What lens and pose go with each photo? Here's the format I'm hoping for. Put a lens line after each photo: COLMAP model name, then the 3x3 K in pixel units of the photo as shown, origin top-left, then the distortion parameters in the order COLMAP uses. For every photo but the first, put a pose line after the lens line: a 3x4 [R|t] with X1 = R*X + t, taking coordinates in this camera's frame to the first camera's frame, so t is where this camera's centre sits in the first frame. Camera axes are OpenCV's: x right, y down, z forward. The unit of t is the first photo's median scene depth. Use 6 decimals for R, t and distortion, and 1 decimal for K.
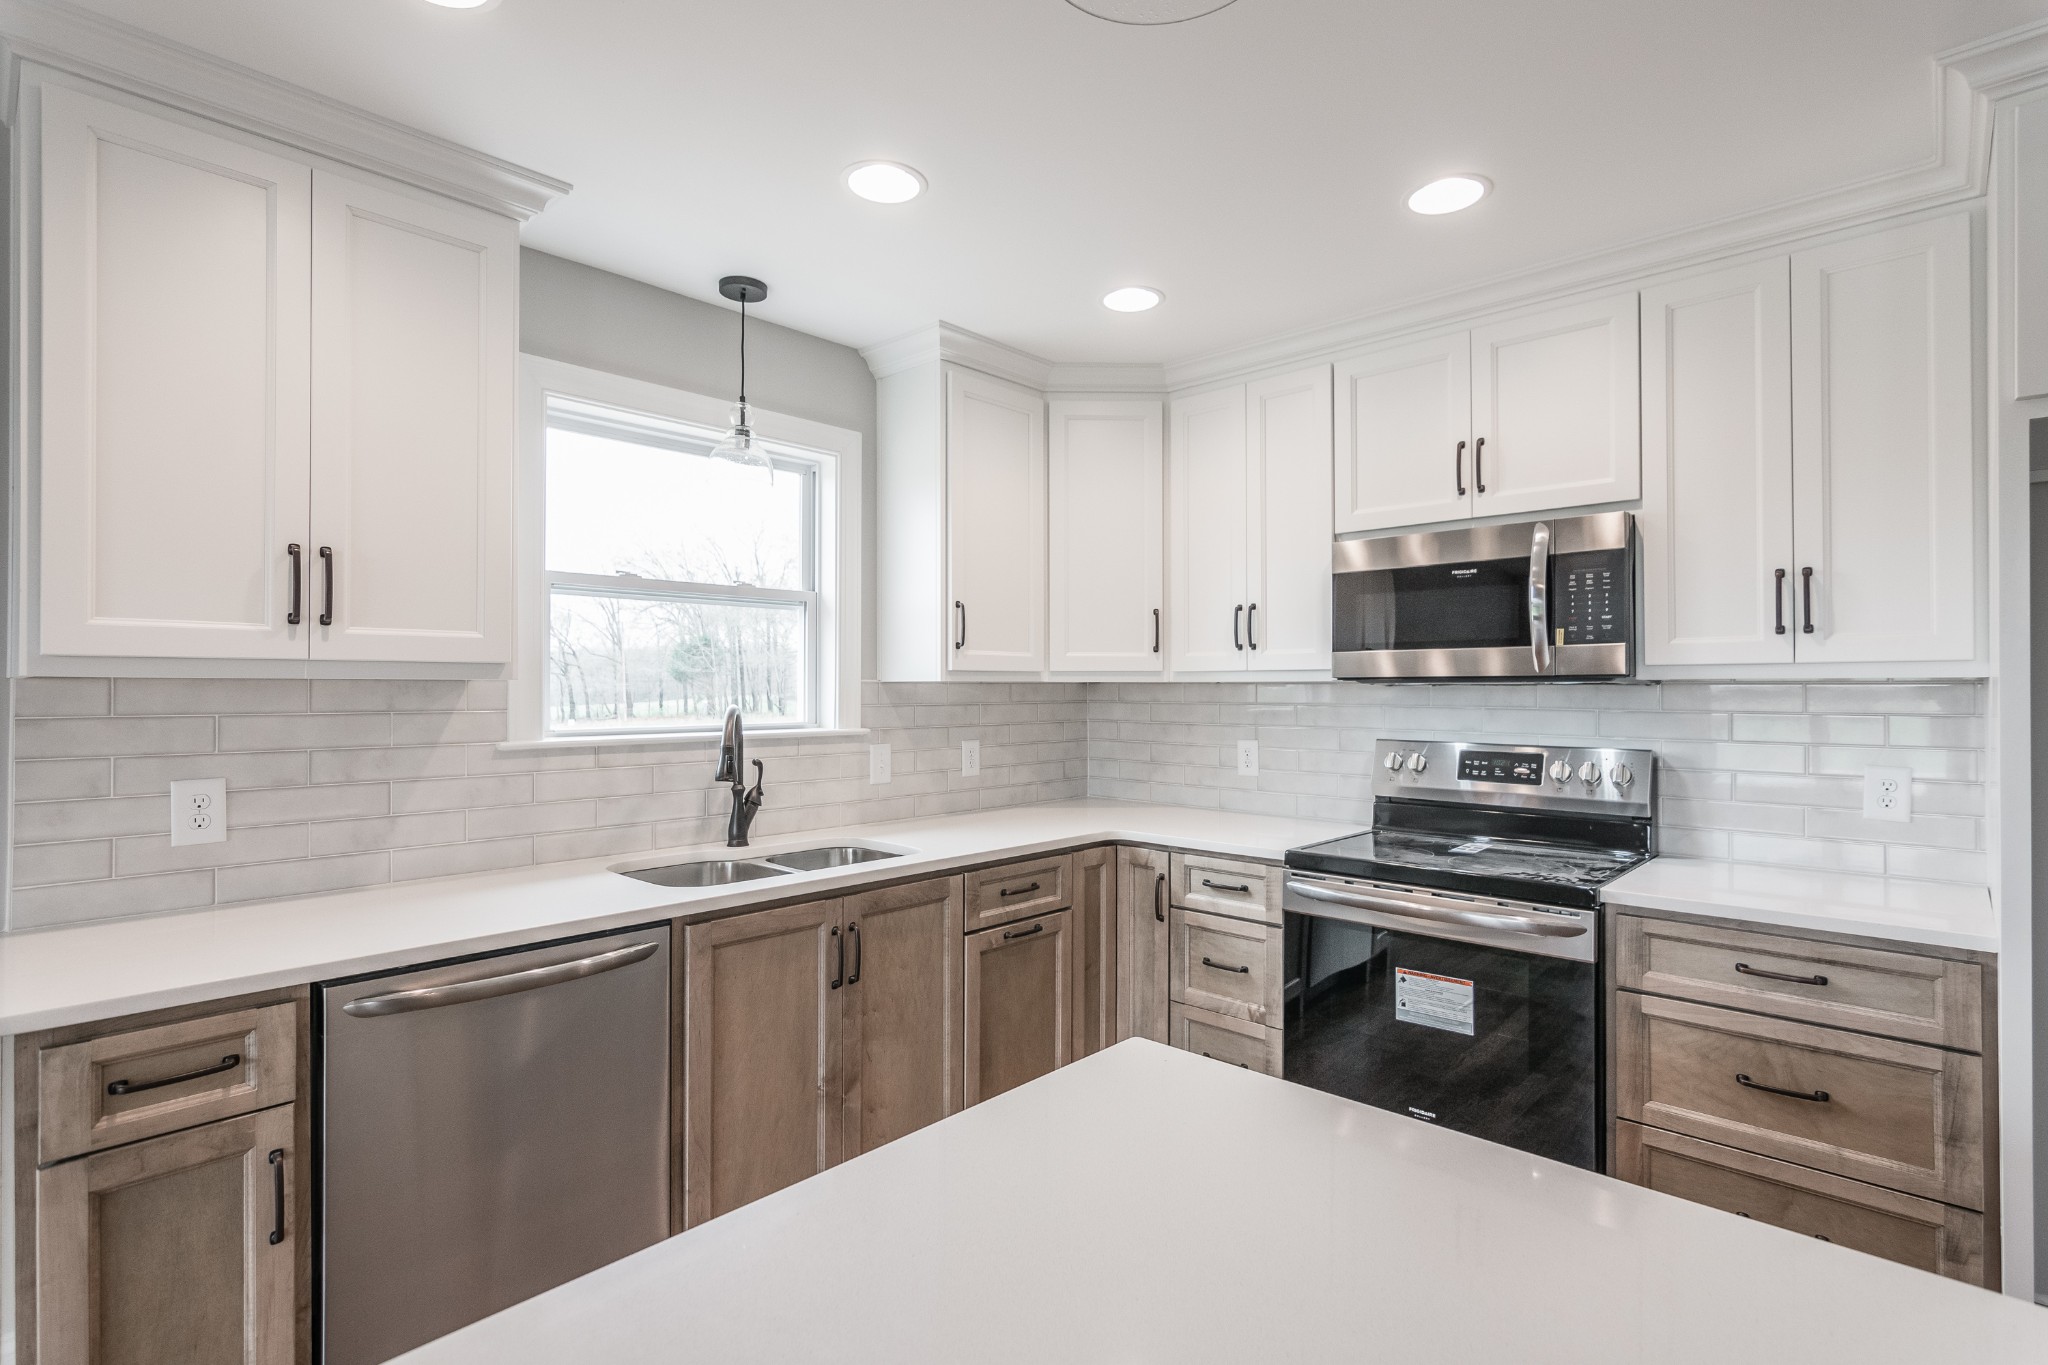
lens RADIAL K [[999.3, 0, 1023.1], [0, 999.3, 675.6], [0, 0, 1]] dist [-0.004641, 0.004252]
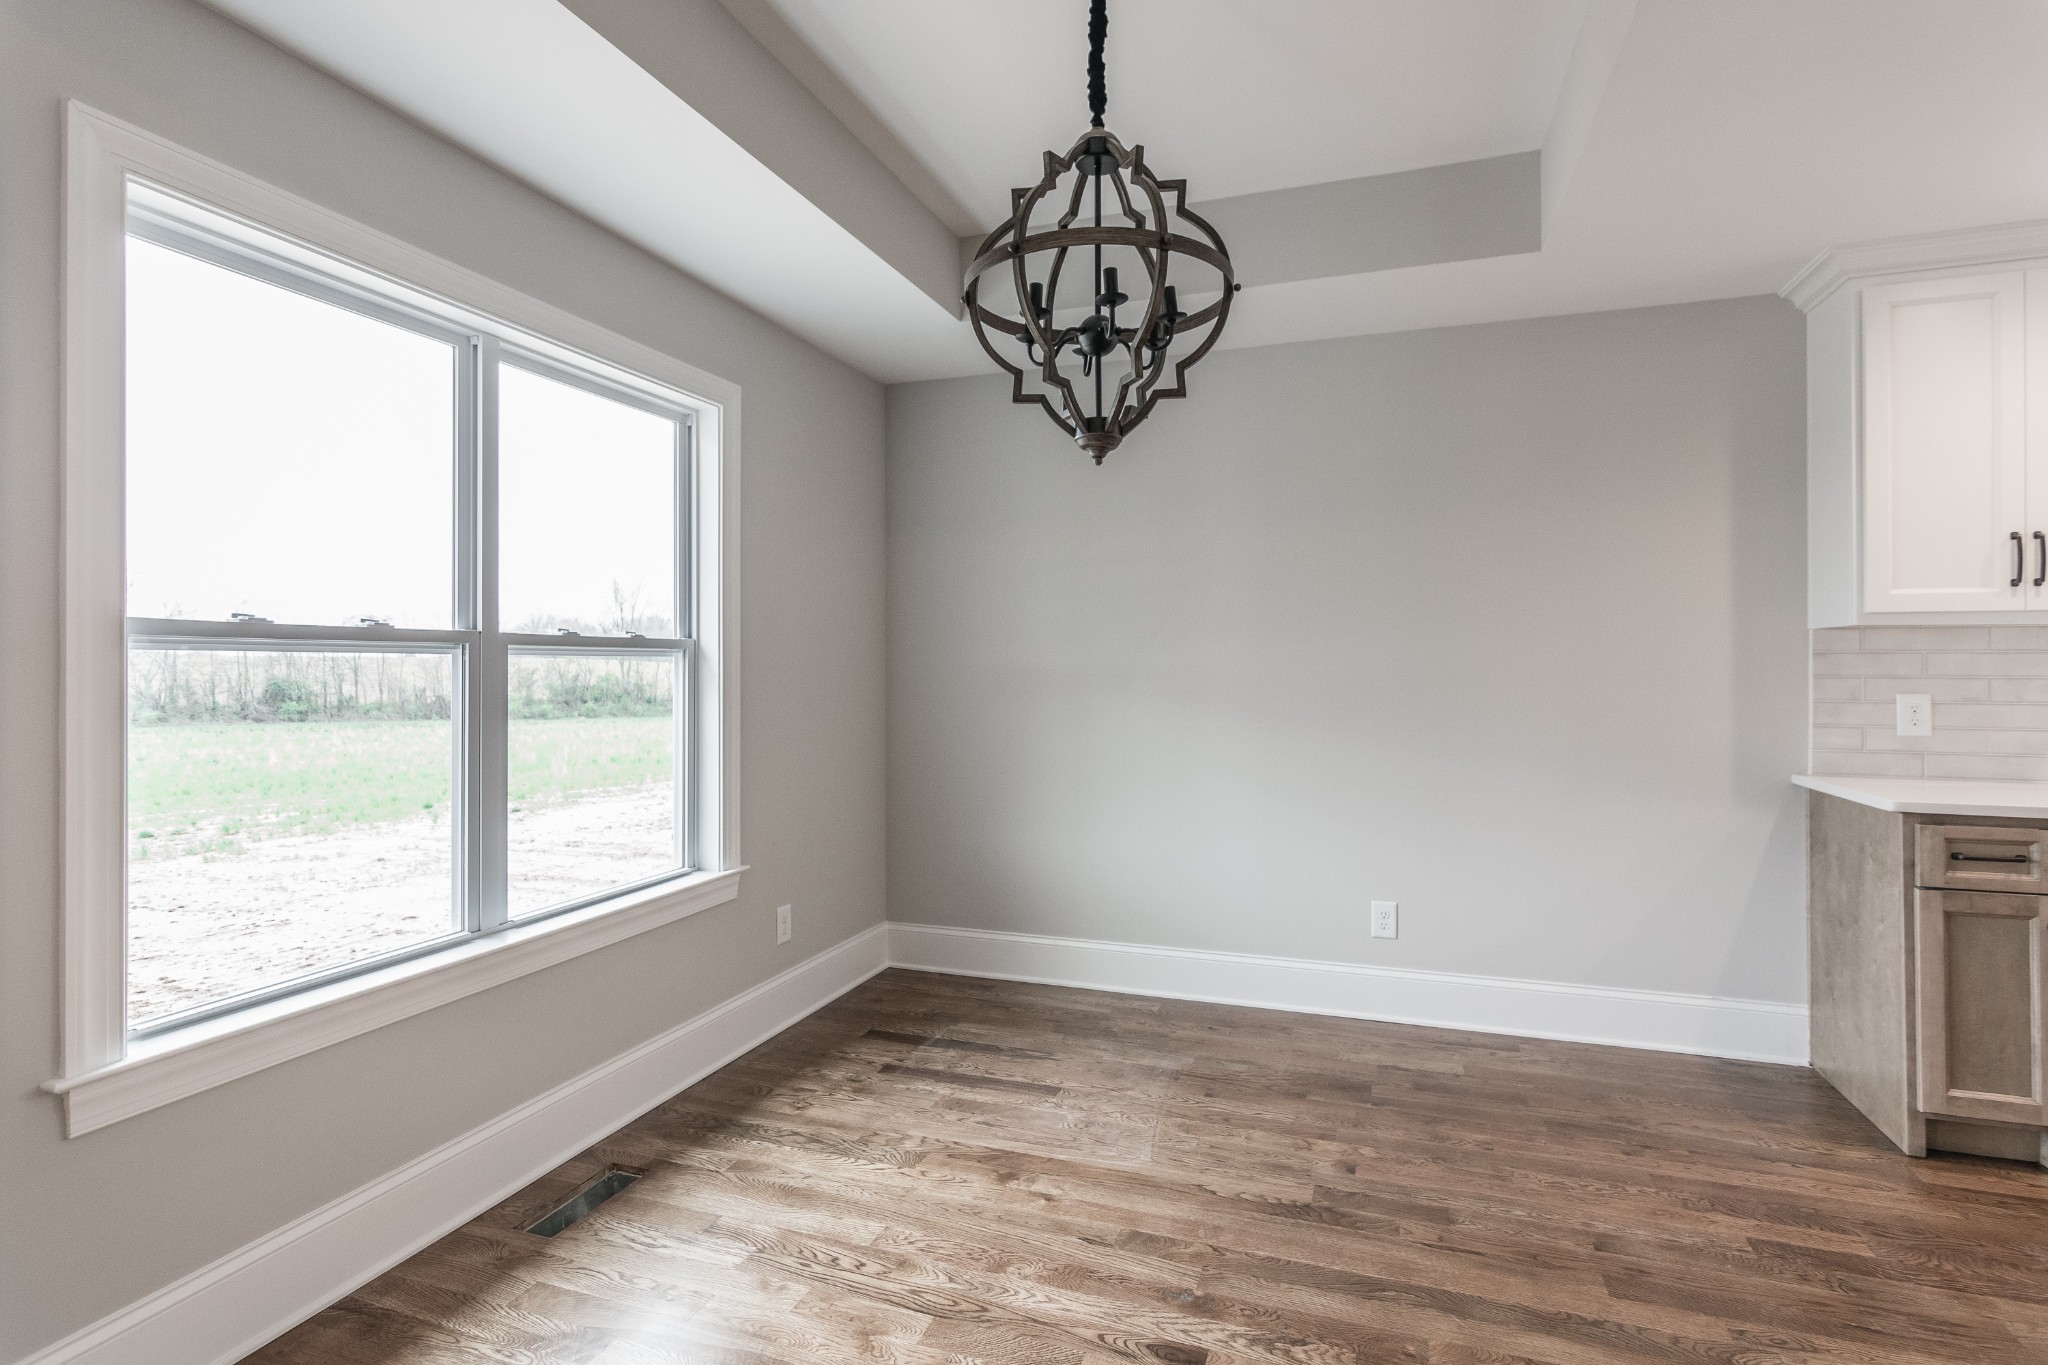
lens RADIAL K [[999.3, 0, 1044.5], [0, 999.3, 664.2], [0, 0, 1]] dist [-0.004641, 0.004252]
pose [[0.404437, -0.001431, -0.914565, 0.020976], [0.009782, 0.999948, 0.002761, 0.030928], [0.914513, -0.010063, 0.404431, -0.606209]]
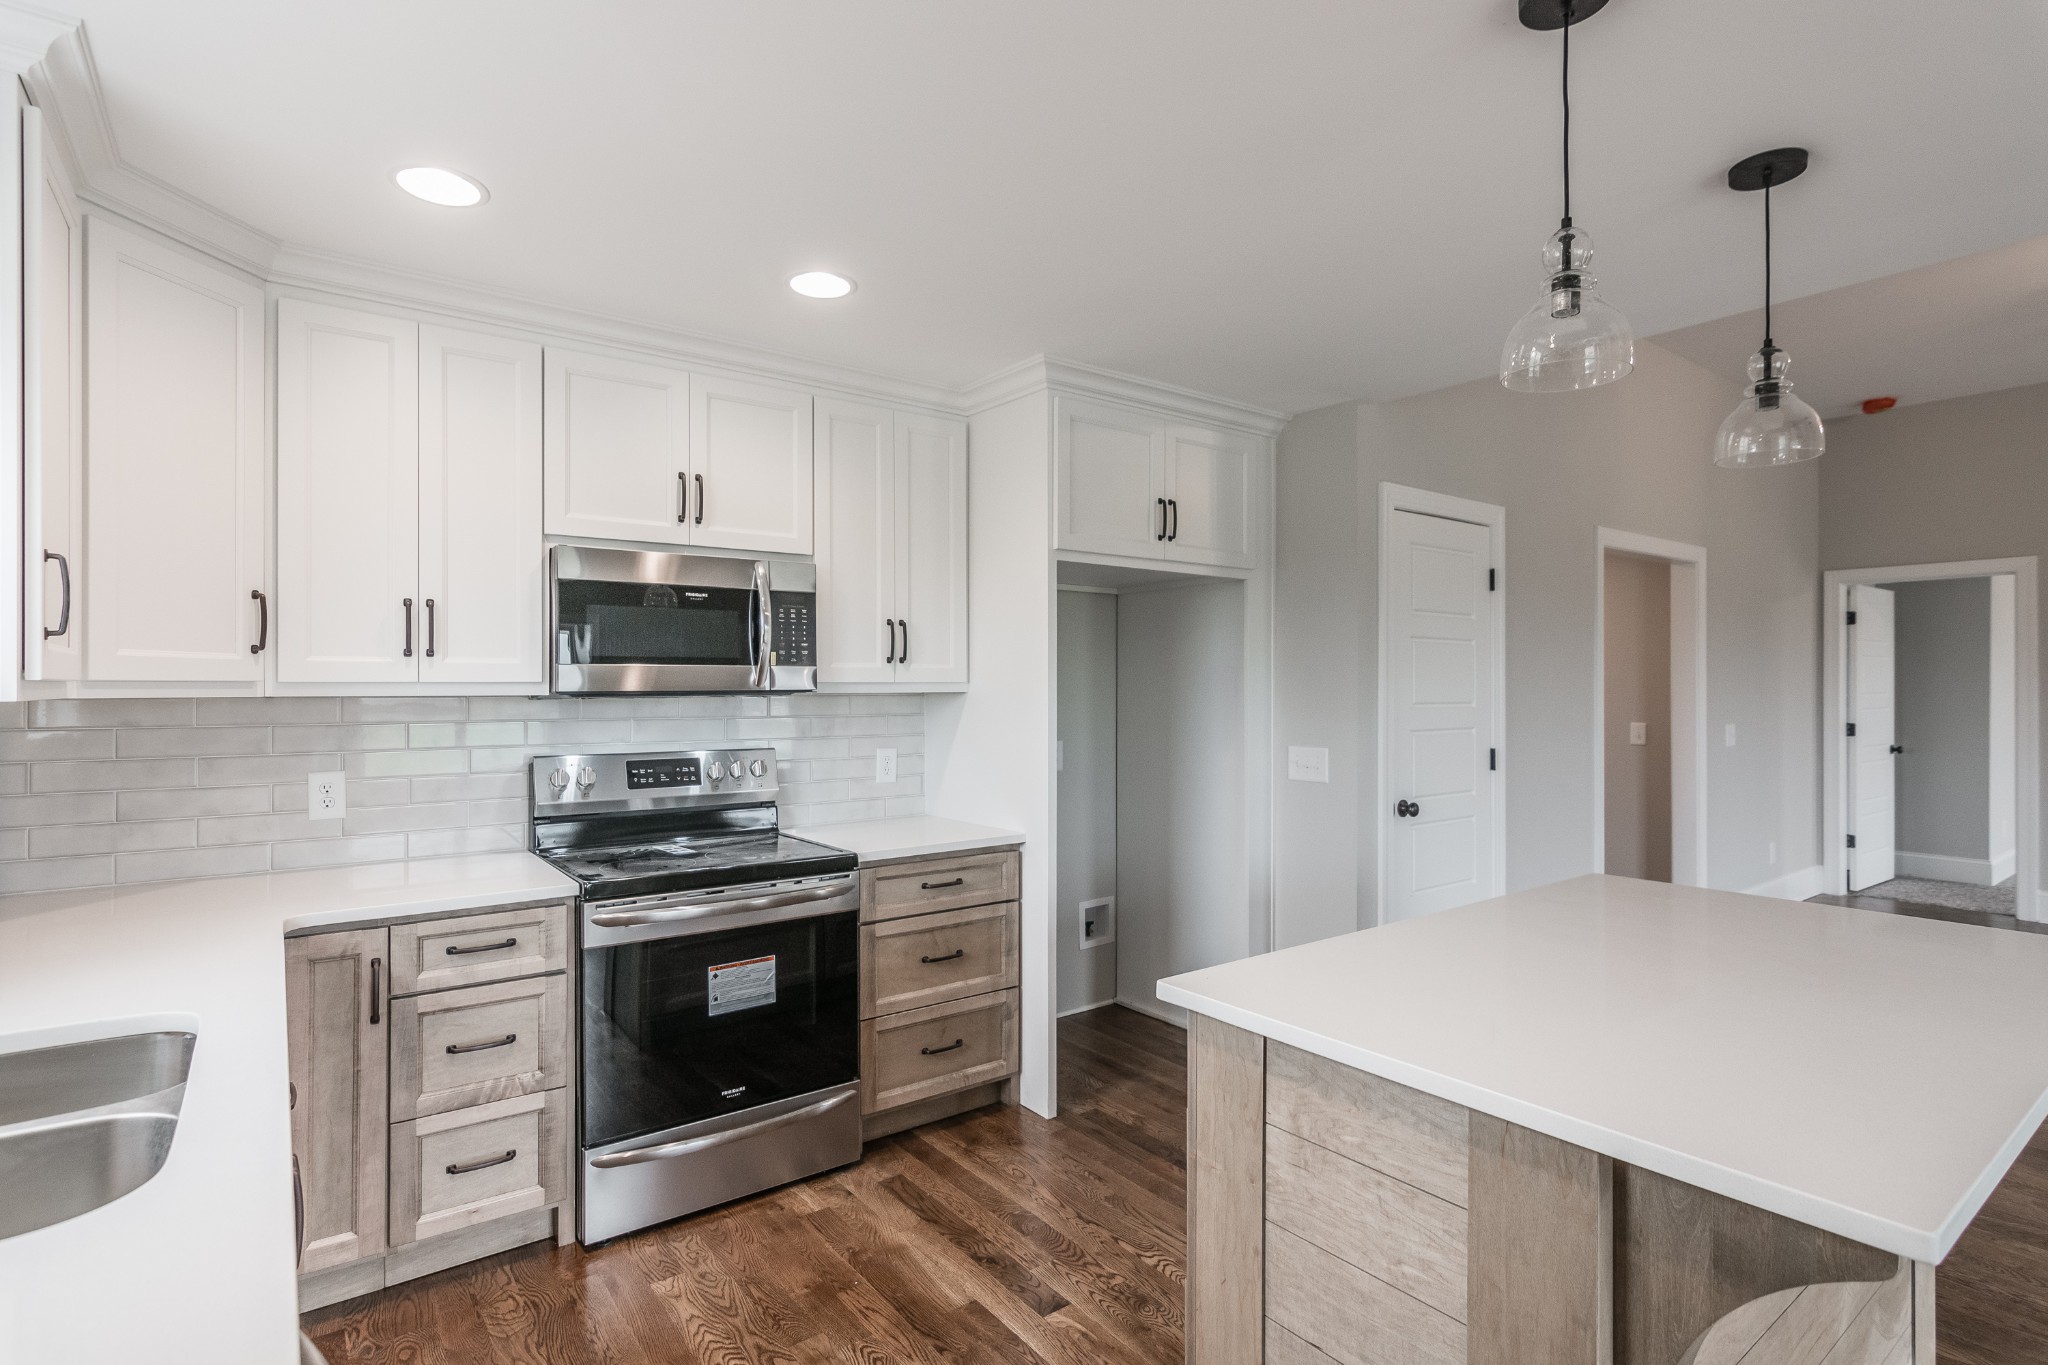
lens RADIAL K [[999.3, 0, 1000.0], [0, 999.3, 682.0], [0, 0, 1]] dist [-0.004641, 0.004252]
pose [[0.194659, 0.004720, 0.980860, -0.558980], [-0.007380, 0.999967, -0.003348, -0.007318], [-0.980843, -0.006587, 0.194688, 0.458899]]
